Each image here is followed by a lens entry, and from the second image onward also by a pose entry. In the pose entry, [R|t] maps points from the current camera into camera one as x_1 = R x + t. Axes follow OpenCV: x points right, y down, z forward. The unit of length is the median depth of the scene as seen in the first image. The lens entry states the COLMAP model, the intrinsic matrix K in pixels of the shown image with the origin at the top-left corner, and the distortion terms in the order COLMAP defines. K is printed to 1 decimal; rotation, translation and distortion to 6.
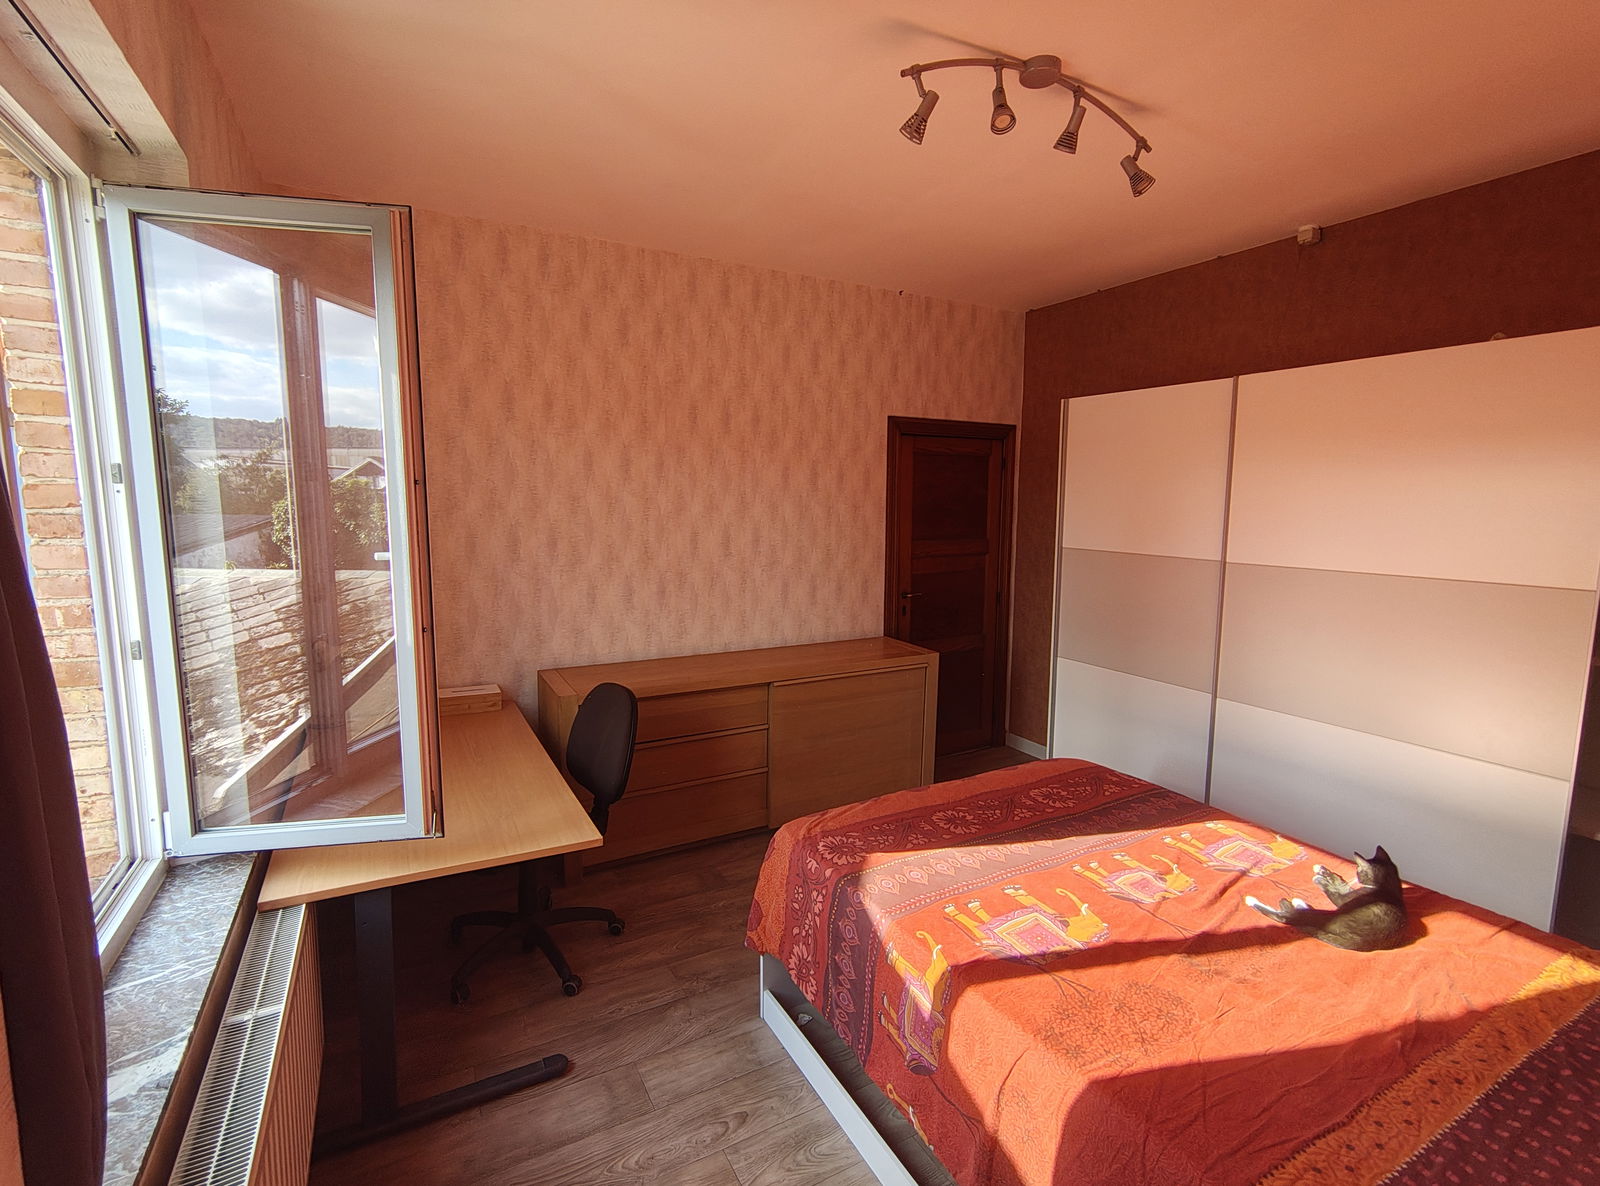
lens RADIAL K [[731.9, 0, 802.8], [0, 731.9, 586.3], [0, 0, 1]] dist [-0.001144, 0.001544]
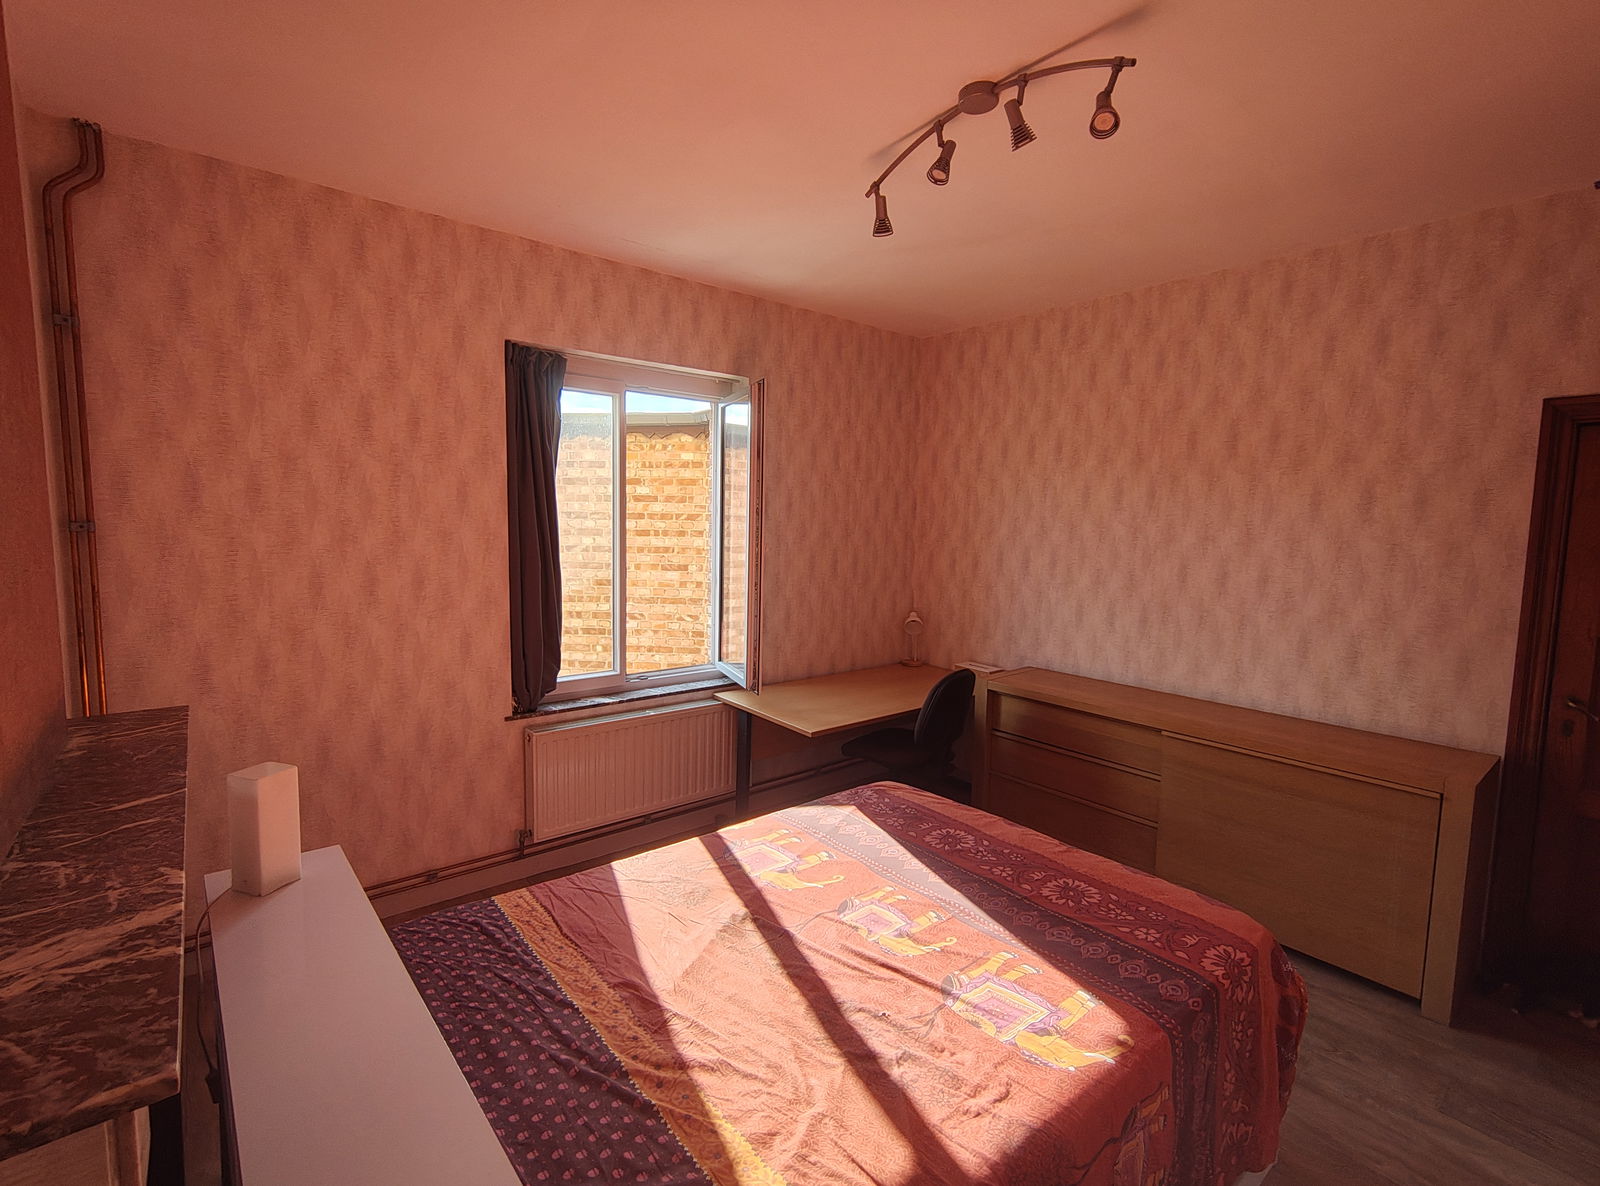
lens RADIAL K [[748.8, 0, 816.0], [0, 748.8, 587.5], [0, 0, 1]] dist [-0.001374, 0.006589]
pose [[0.201259, 0.085595, -0.975791, 1.141040], [-0.136920, 0.988853, 0.058500, -0.058162], [0.969922, 0.121832, 0.210735, 0.552059]]
